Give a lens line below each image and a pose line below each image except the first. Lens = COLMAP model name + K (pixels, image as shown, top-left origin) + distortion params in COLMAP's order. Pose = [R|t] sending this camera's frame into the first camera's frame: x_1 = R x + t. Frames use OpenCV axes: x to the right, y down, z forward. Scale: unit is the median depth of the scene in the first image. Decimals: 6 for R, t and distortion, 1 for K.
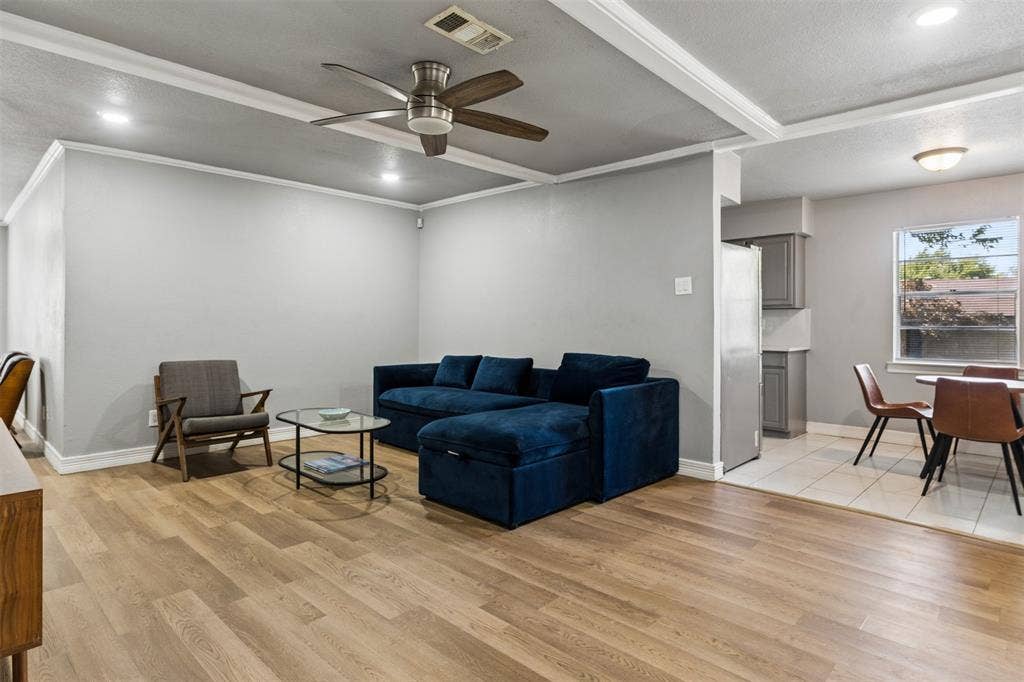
lens RADIAL K [[552.7, 0, 515.9], [0, 552.7, 344.6], [0, 0, 1]] dist [0.001981, -0.000008]
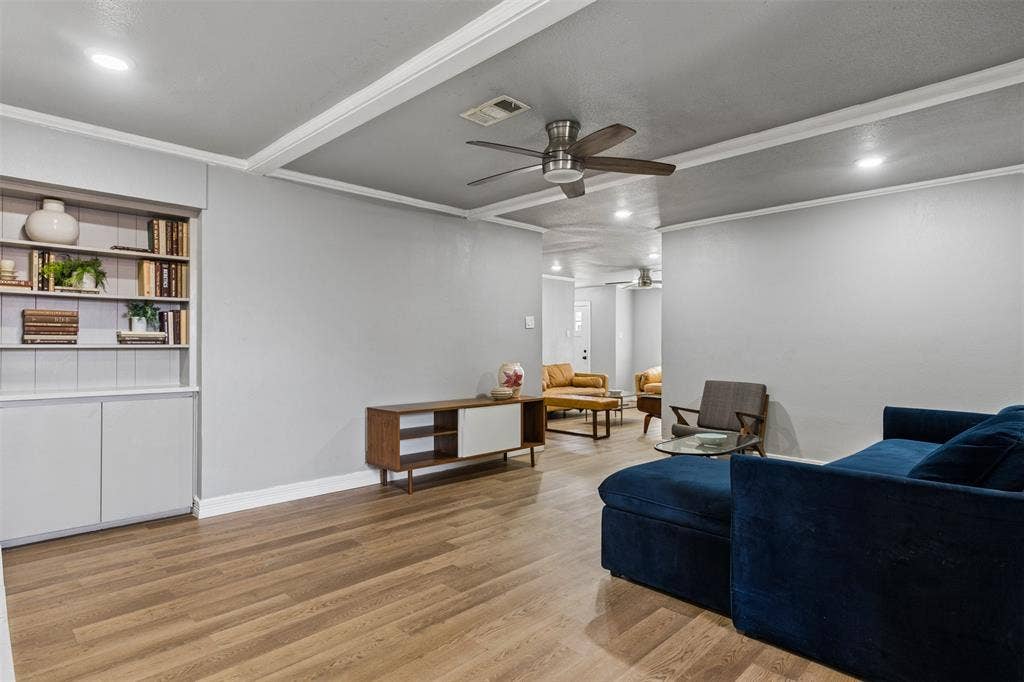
lens RADIAL K [[552.7, 0, 515.9], [0, 552.7, 344.6], [0, 0, 1]] dist [0.001981, -0.000008]
pose [[-0.014172, -0.008215, -0.999866, 1.095085], [-0.056318, 0.998385, -0.007404, -0.028955], [0.998312, 0.056206, -0.014612, 1.023003]]
